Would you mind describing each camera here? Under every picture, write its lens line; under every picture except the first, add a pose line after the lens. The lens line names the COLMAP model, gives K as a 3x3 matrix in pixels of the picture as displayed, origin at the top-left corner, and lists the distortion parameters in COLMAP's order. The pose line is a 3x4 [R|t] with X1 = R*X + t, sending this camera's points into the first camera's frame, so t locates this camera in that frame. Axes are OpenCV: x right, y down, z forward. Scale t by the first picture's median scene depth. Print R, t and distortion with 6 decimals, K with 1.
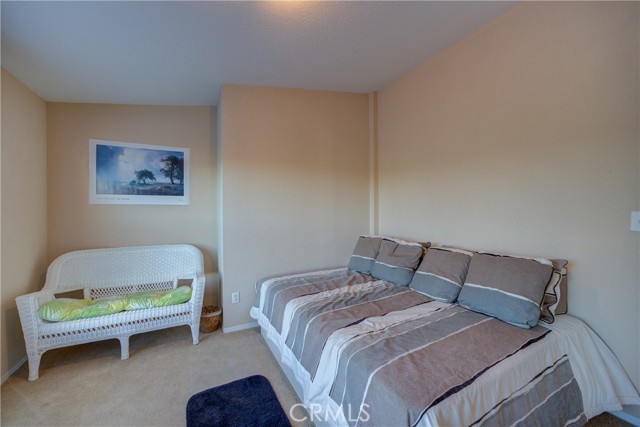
lens RADIAL K [[253.4, 0, 318.8], [0, 253.4, 213.7], [0, 0, 1]] dist [-0.018096, 0.006776]
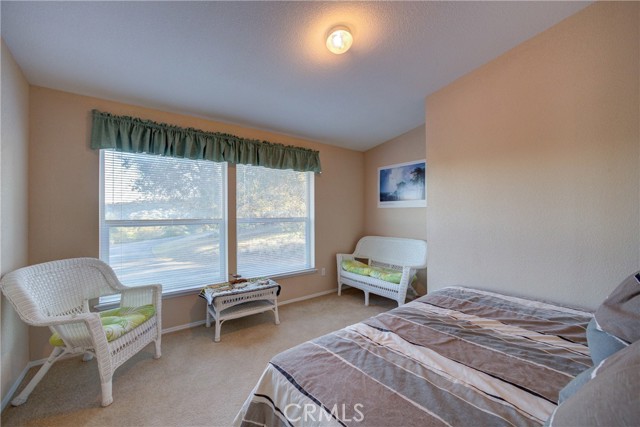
lens RADIAL K [[253.4, 0, 317.4], [0, 253.4, 212.5], [0, 0, 1]] dist [-0.018096, 0.006776]
pose [[0.155417, -0.002051, -0.987847, 0.767559], [-0.000414, 0.999998, -0.002141, -0.008976], [0.987849, 0.000741, 0.155416, 0.441436]]
